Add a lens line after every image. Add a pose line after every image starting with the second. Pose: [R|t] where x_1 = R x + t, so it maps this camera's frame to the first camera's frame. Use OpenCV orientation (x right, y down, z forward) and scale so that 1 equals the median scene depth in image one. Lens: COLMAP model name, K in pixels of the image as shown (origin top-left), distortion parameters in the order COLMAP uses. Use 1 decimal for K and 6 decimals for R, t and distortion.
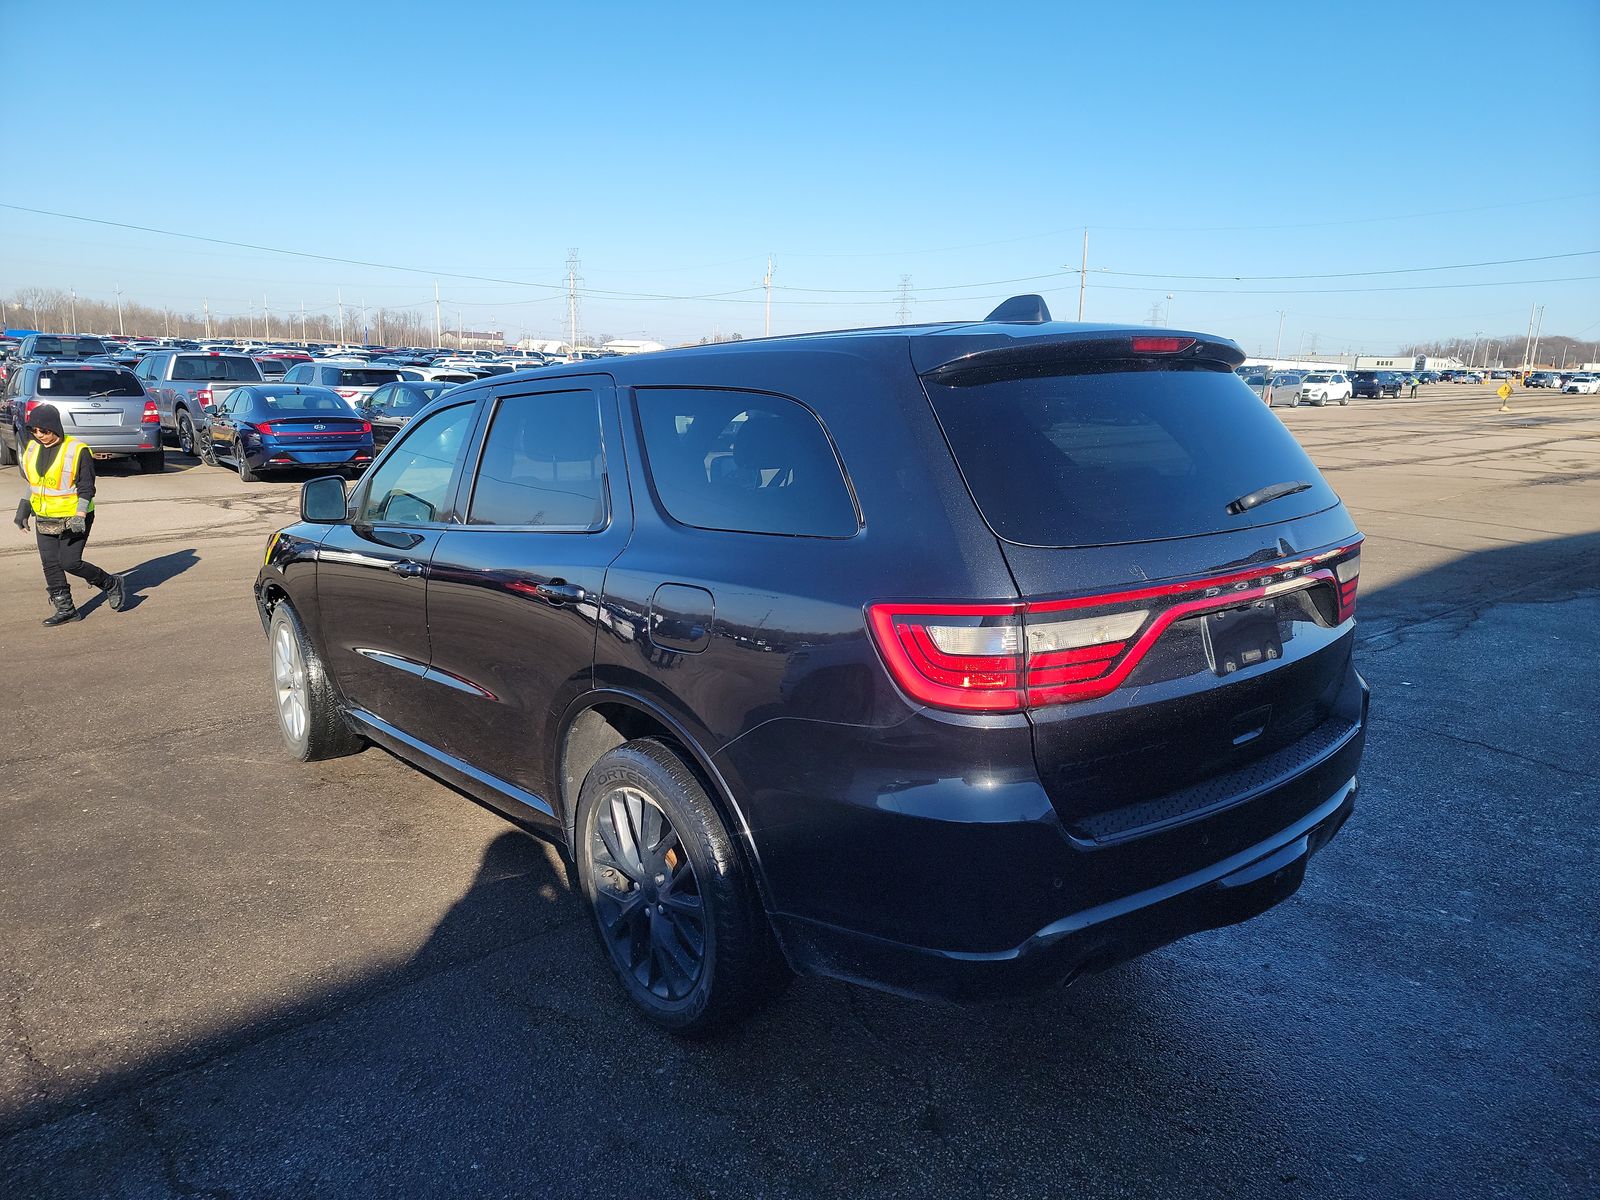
lens RADIAL K [[1105.1, 0, 801.1], [0, 1105.1, 610.2], [0, 0, 1]] dist [0.060239, -0.037027]
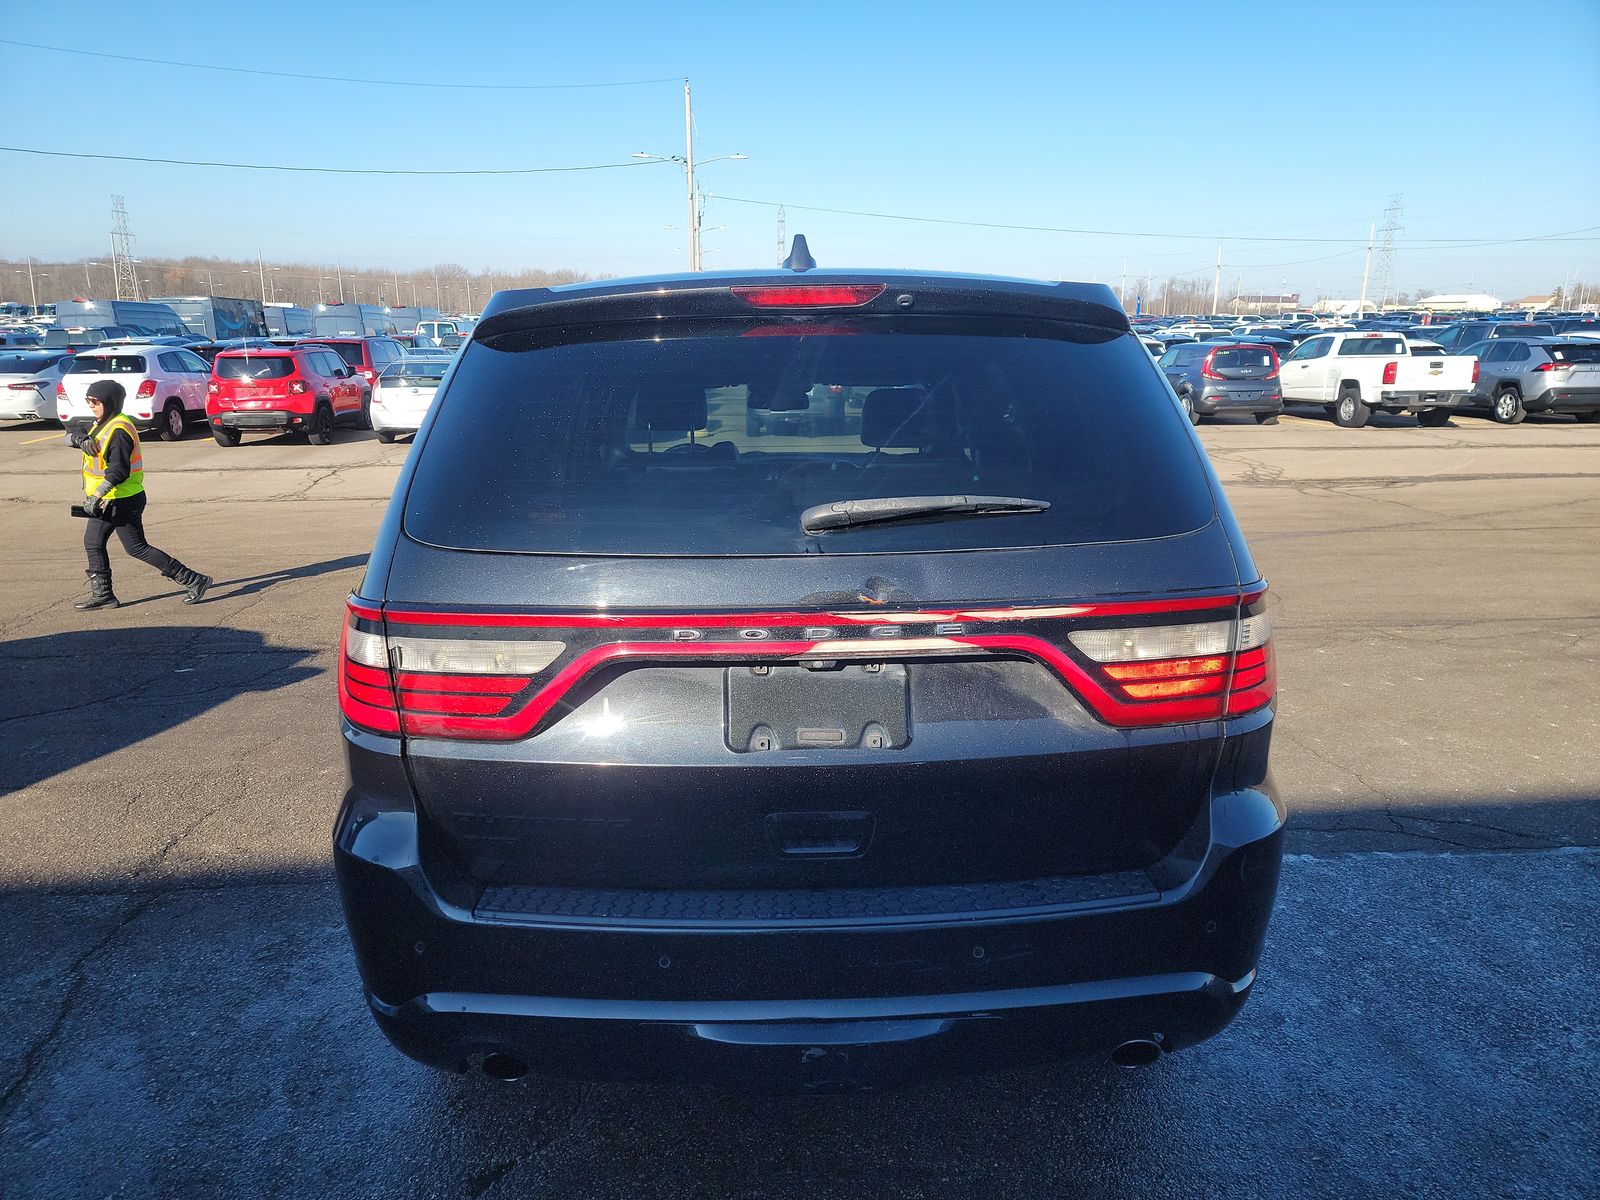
lens RADIAL K [[1105.1, 0, 797.1], [0, 1105.1, 603.9], [0, 0, 1]] dist [0.060239, -0.037027]
pose [[0.778978, 0.128459, -0.613752, 0.781805], [-0.115109, 0.991452, 0.061416, -0.080432], [0.616395, 0.022806, 0.787107, 0.421891]]
